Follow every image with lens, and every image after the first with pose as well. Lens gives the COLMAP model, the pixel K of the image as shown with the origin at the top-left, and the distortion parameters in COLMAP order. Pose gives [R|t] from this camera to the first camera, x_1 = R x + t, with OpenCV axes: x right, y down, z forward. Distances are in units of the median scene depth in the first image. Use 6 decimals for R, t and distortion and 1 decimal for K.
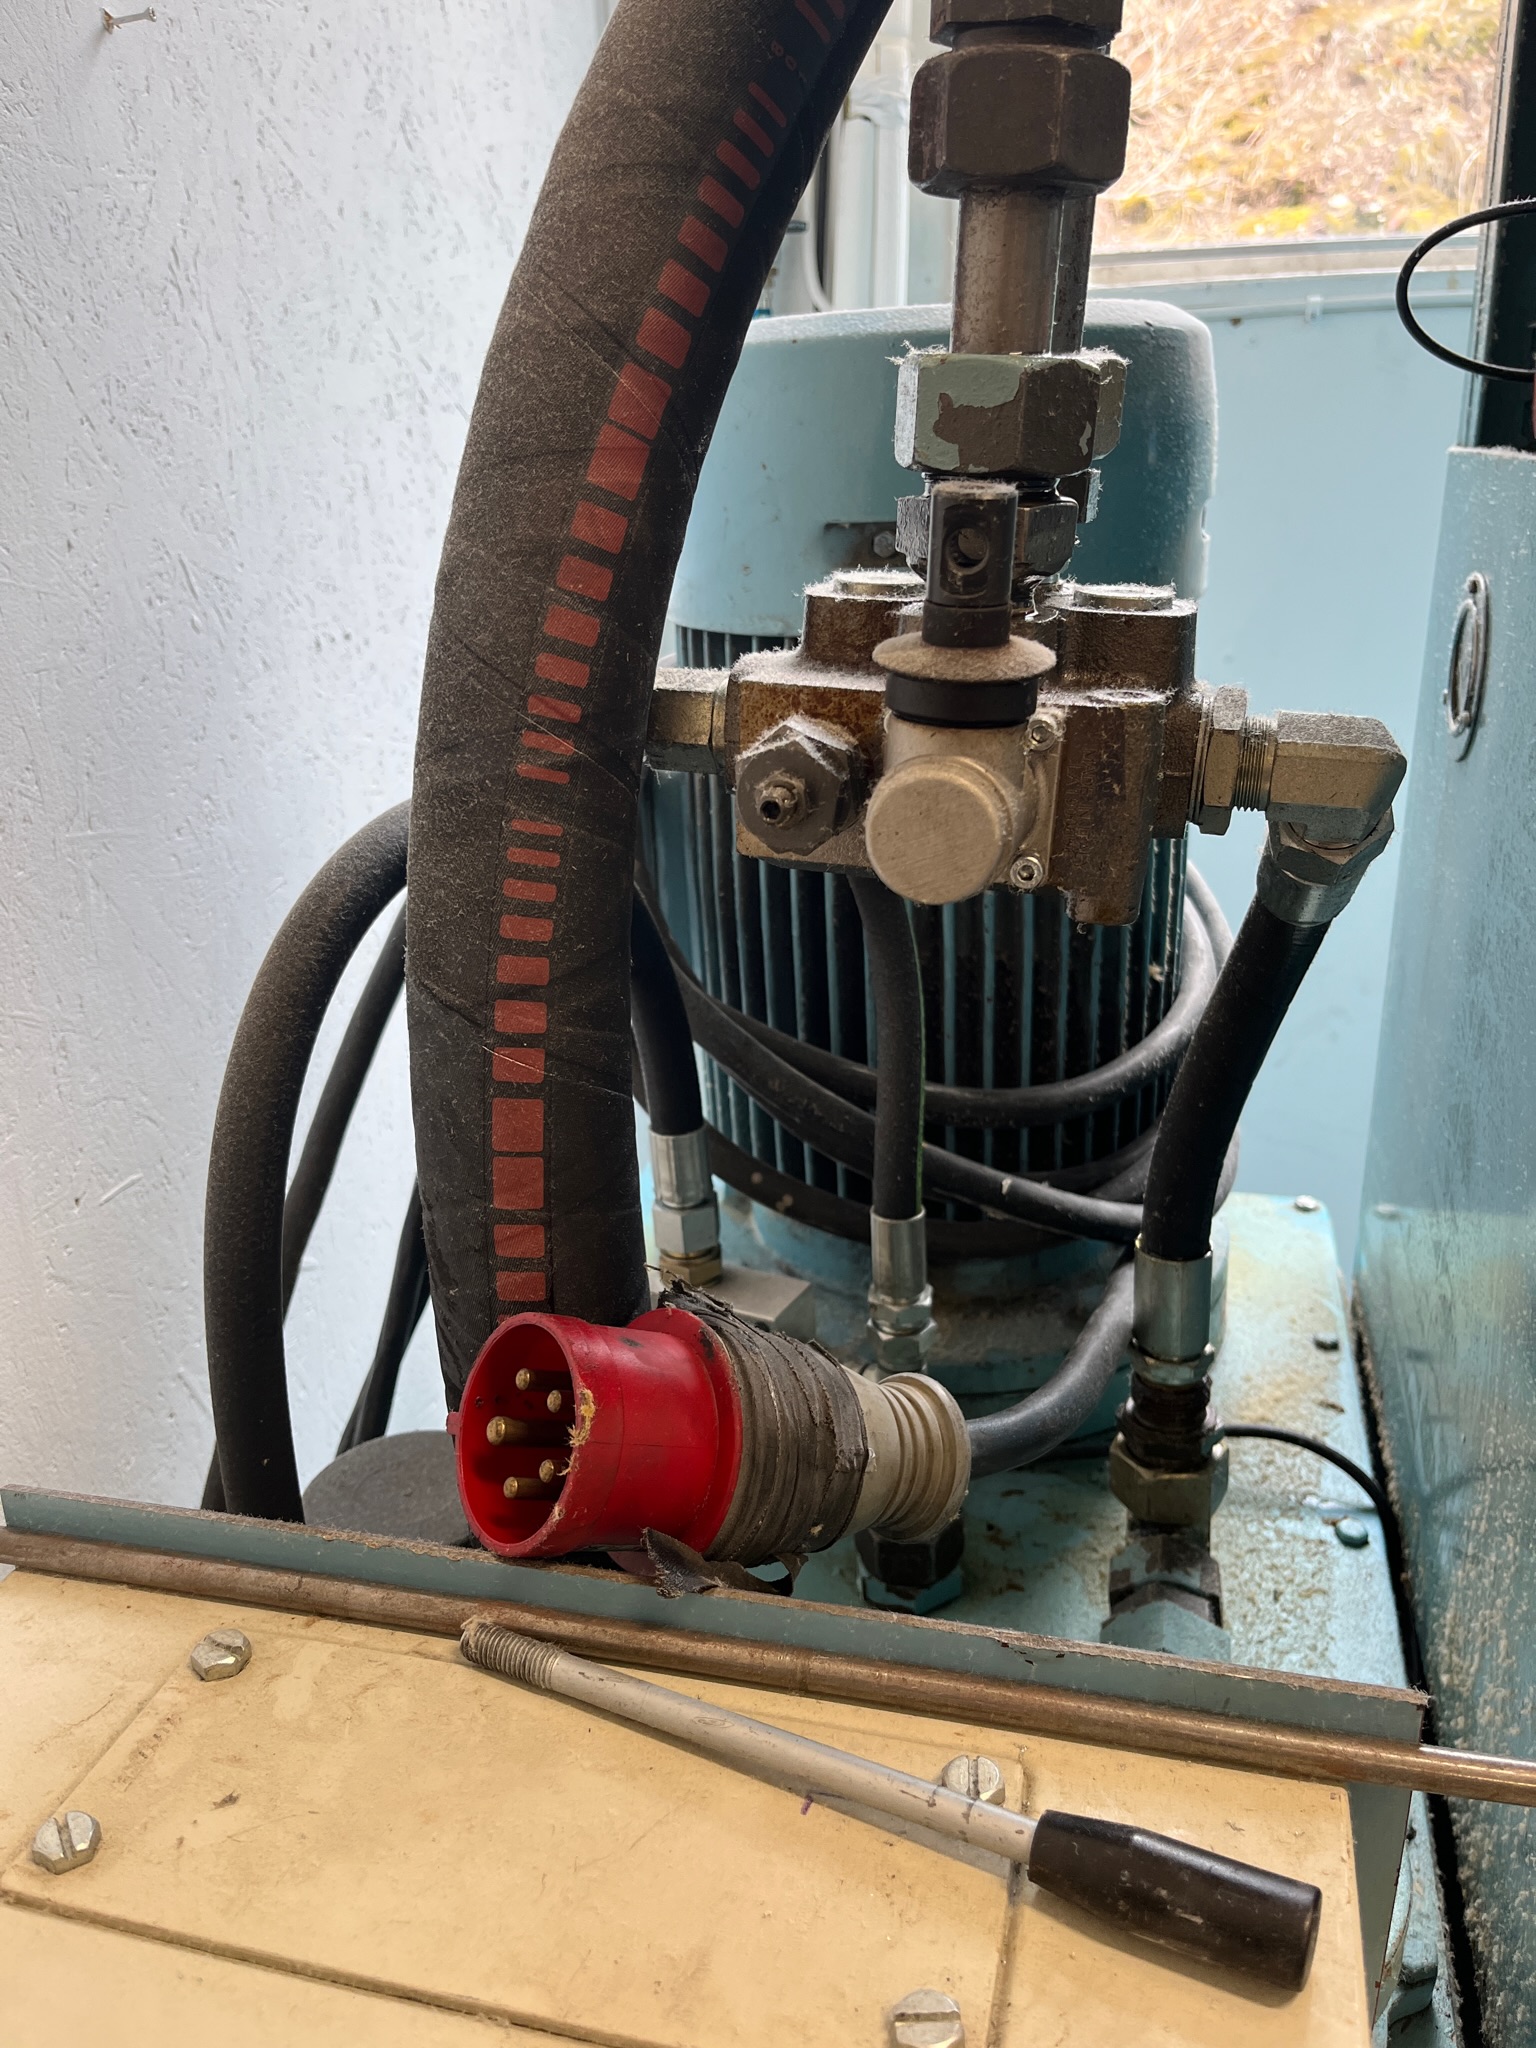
lens RADIAL K [[1584.3, 0, 765.8], [0, 1584.3, 1028.0], [0, 0, 1]] dist [0.070671, -0.109228]
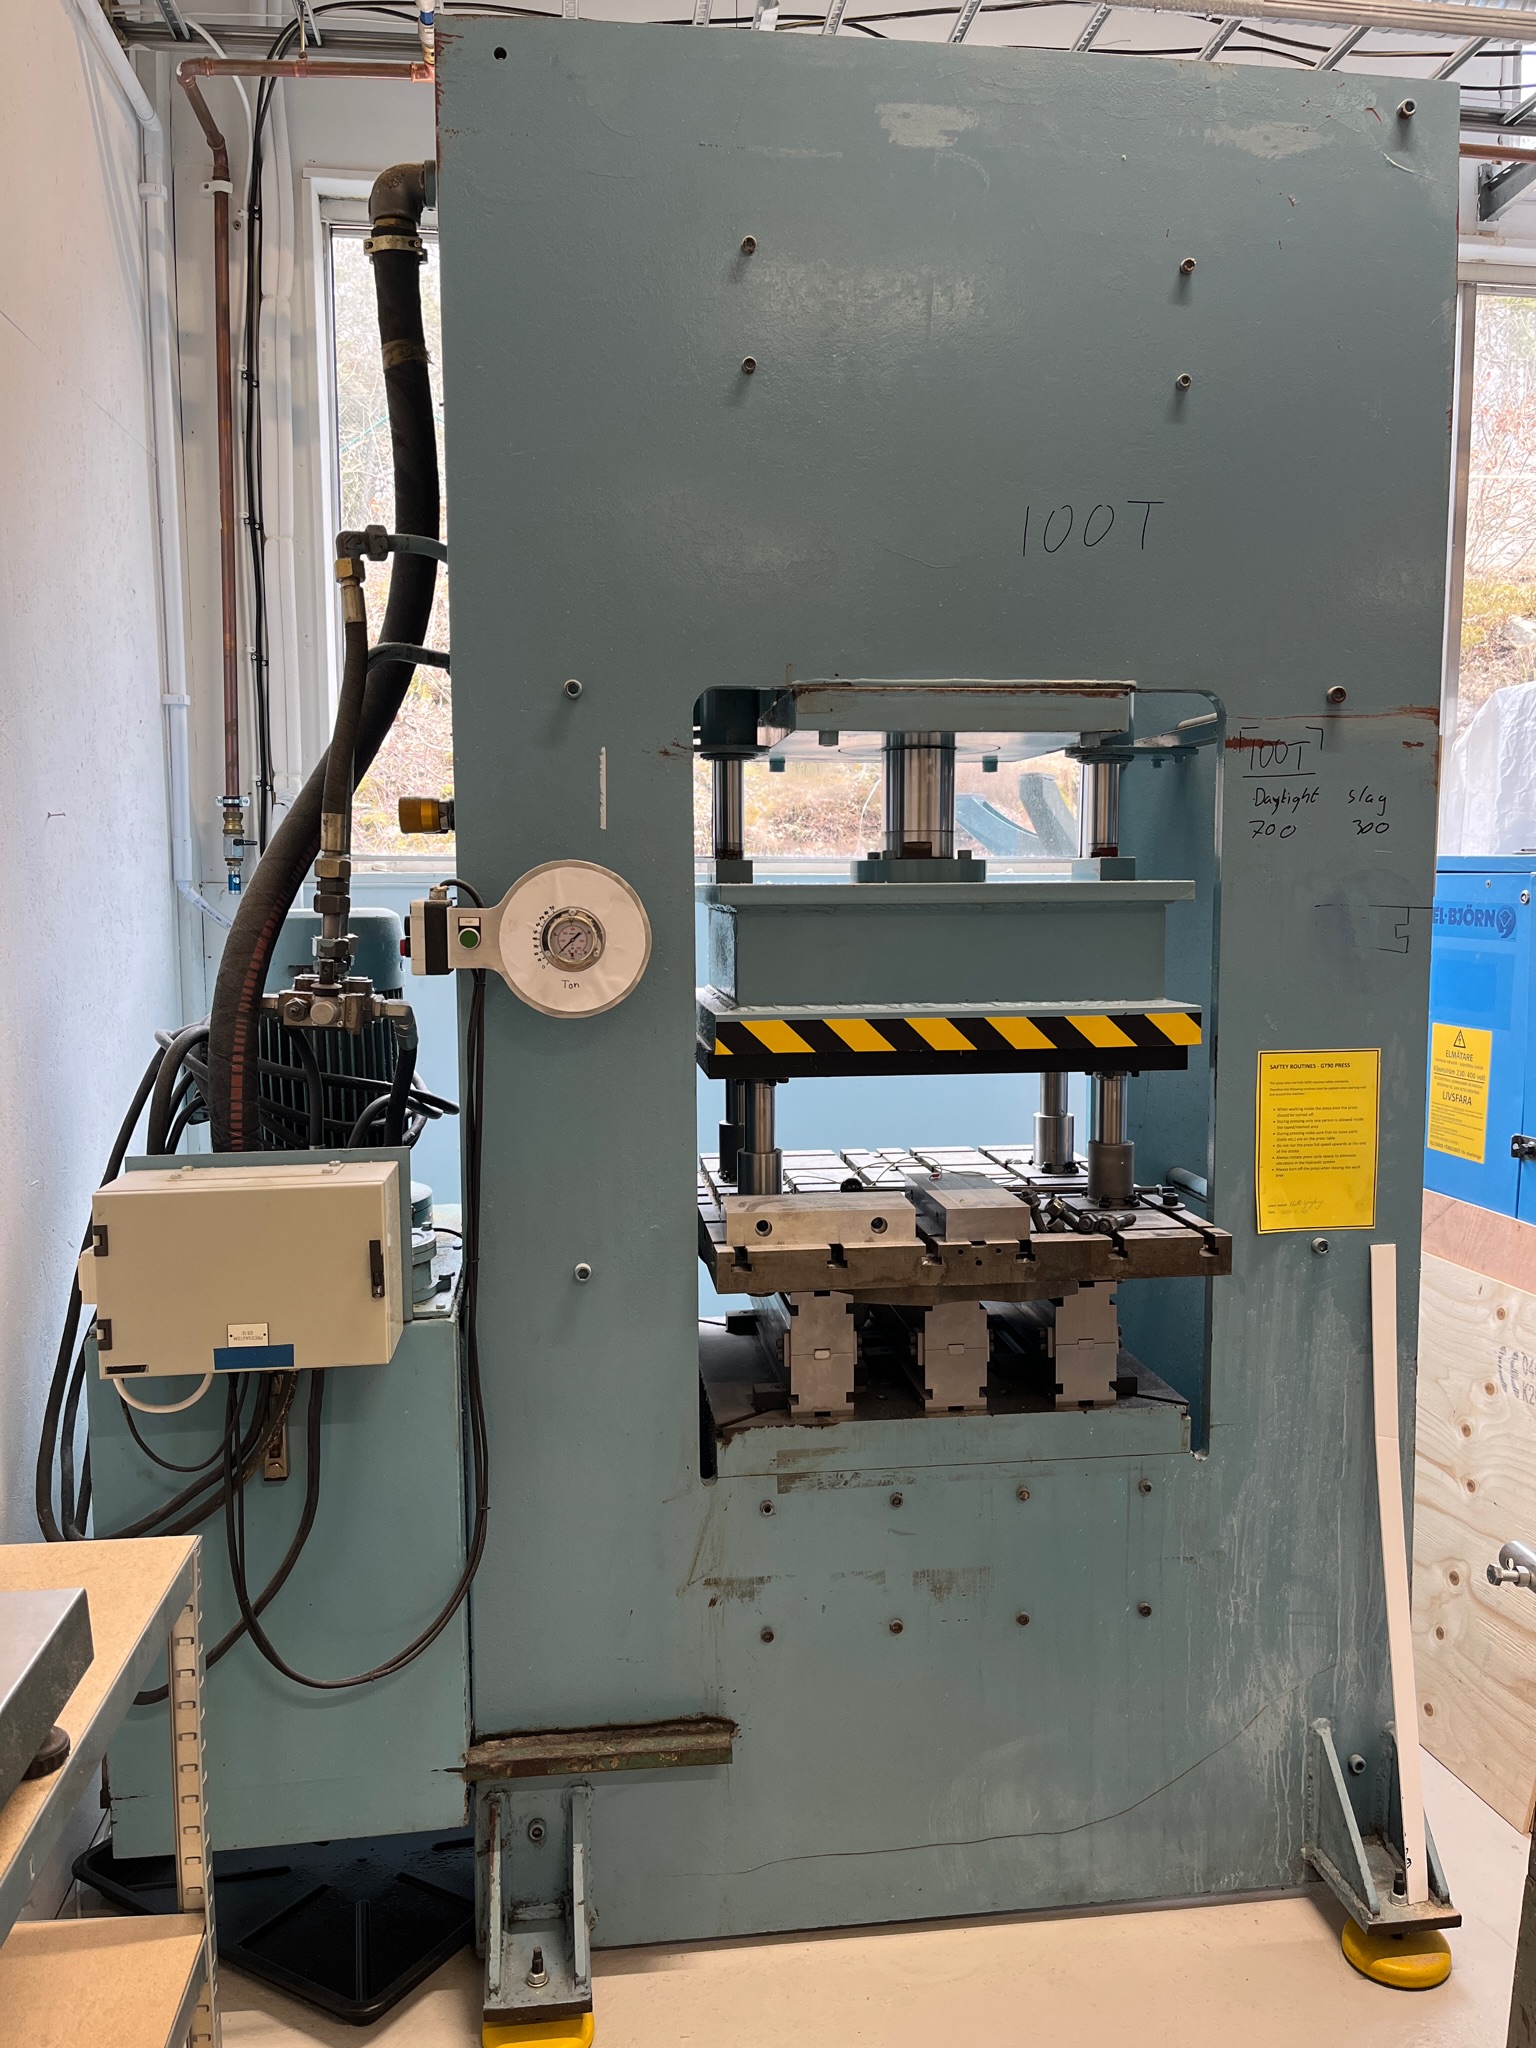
lens RADIAL K [[1584.3, 0, 765.0], [0, 1584.3, 1029.5], [0, 0, 1]] dist [0.070671, -0.109228]
pose [[0.926959, -0.012596, 0.374950, -0.487718], [0.111844, 0.963268, -0.244144, 1.289806], [-0.358102, 0.268248, 0.894319, -4.027999]]
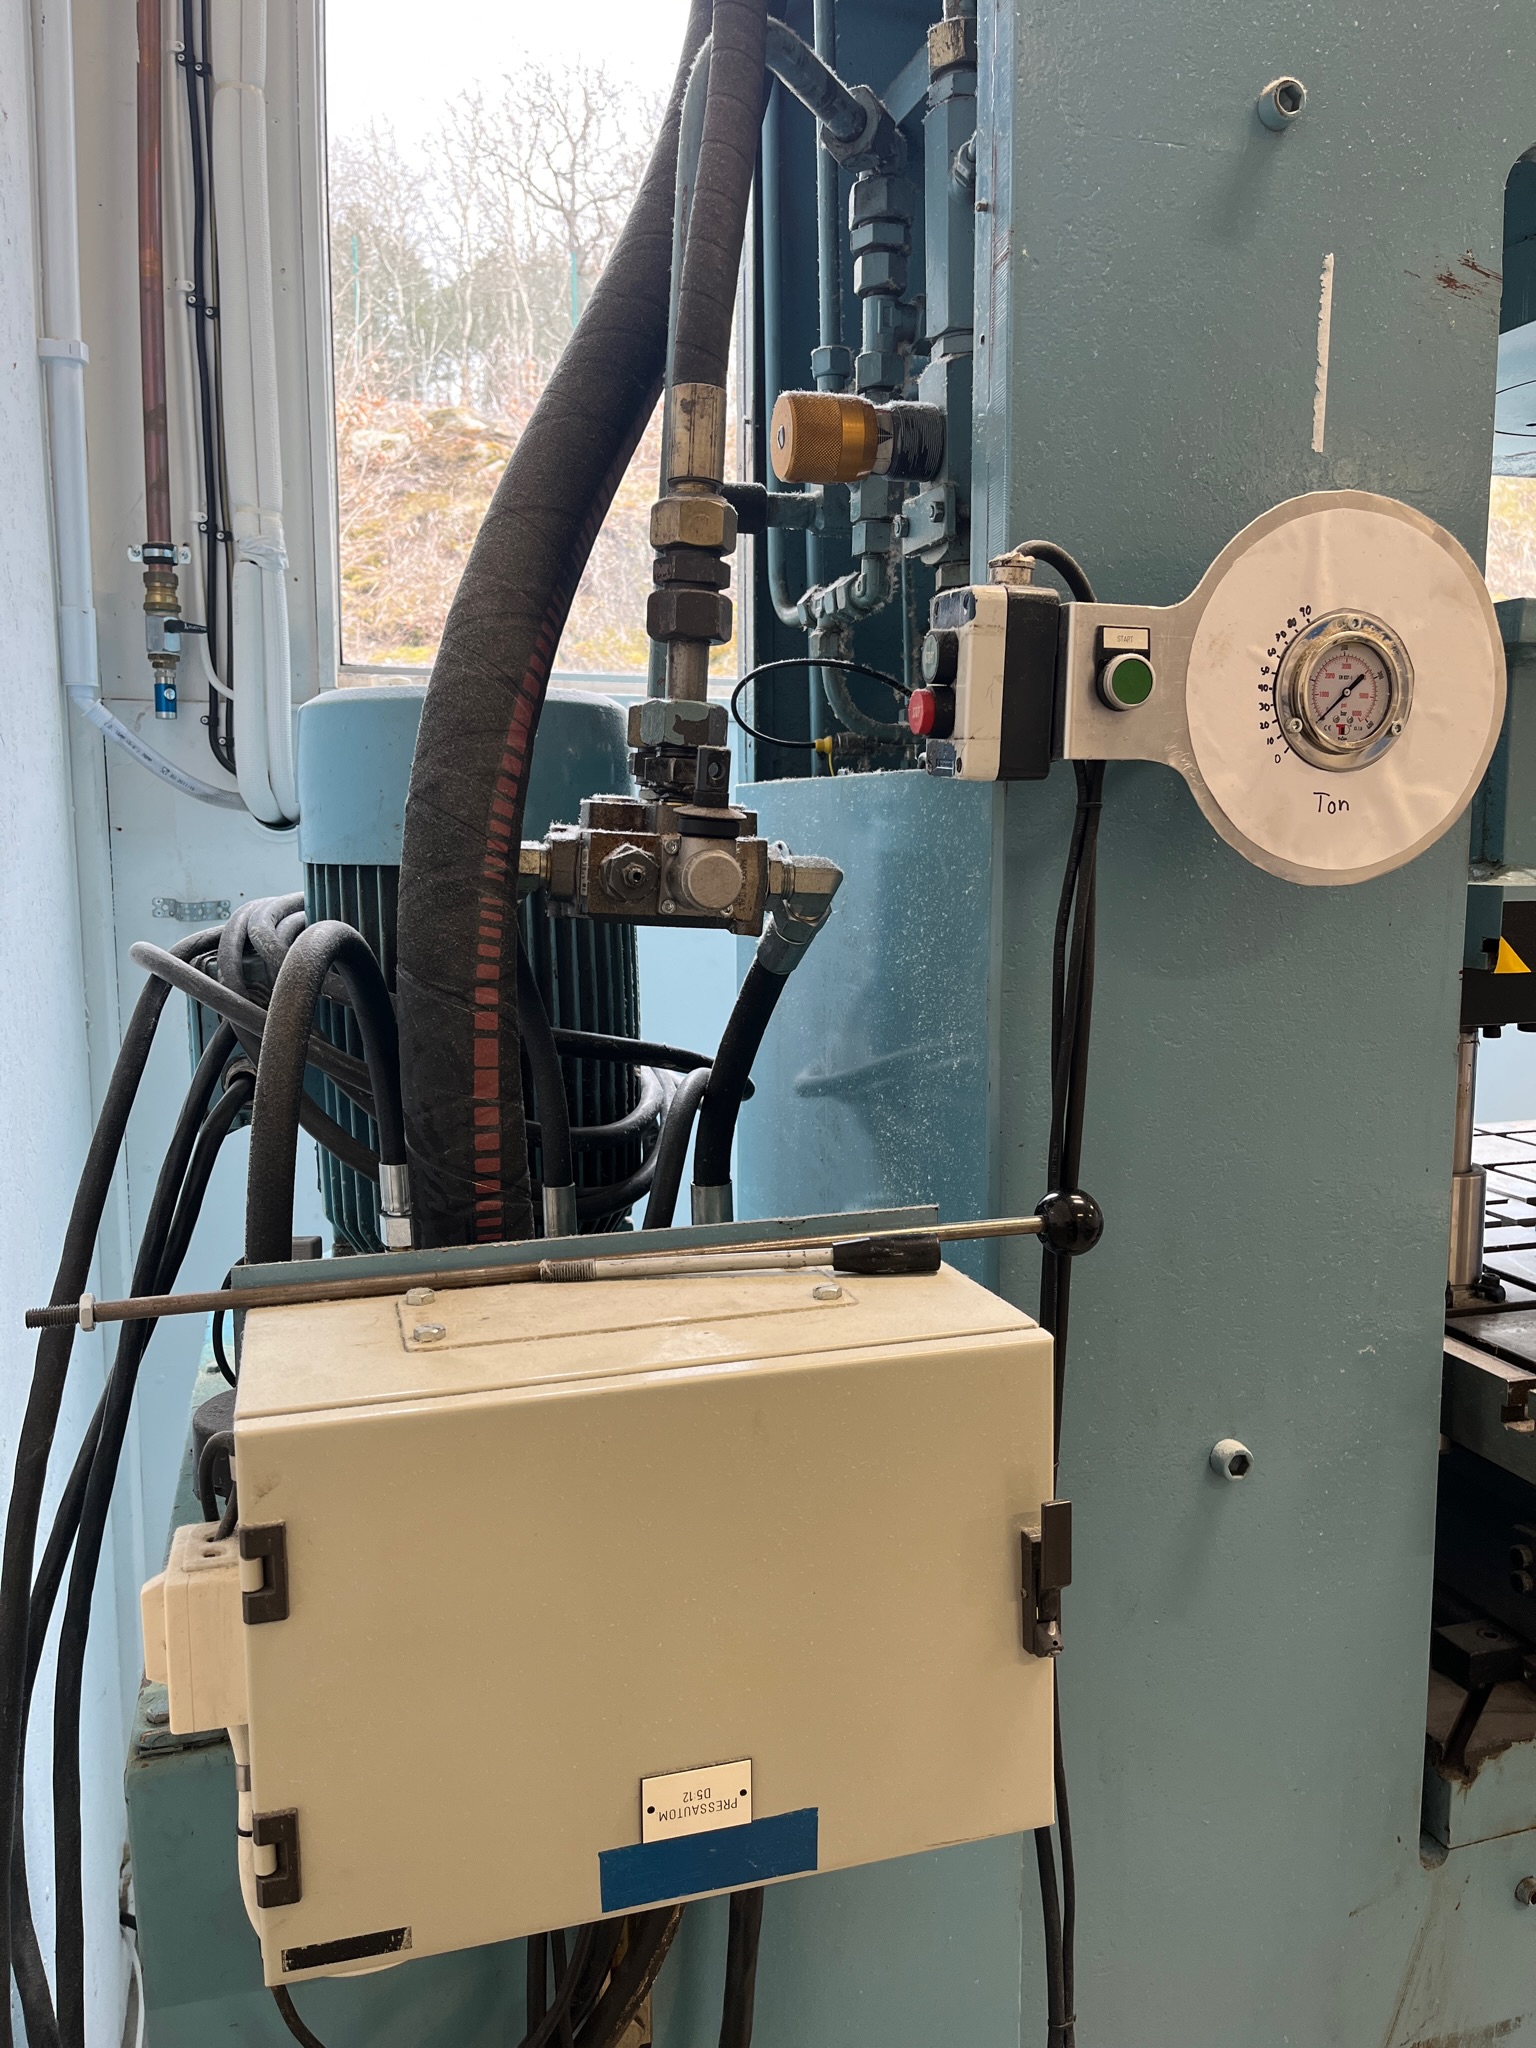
lens RADIAL K [[1584.3, 0, 794.7], [0, 1584.3, 1025.2], [0, 0, 1]] dist [0.070671, -0.109228]
pose [[0.846839, -0.041702, 0.530212, -0.861970], [0.165501, 0.968087, -0.188192, 0.454852], [-0.505443, 0.247119, 0.826716, -0.809899]]
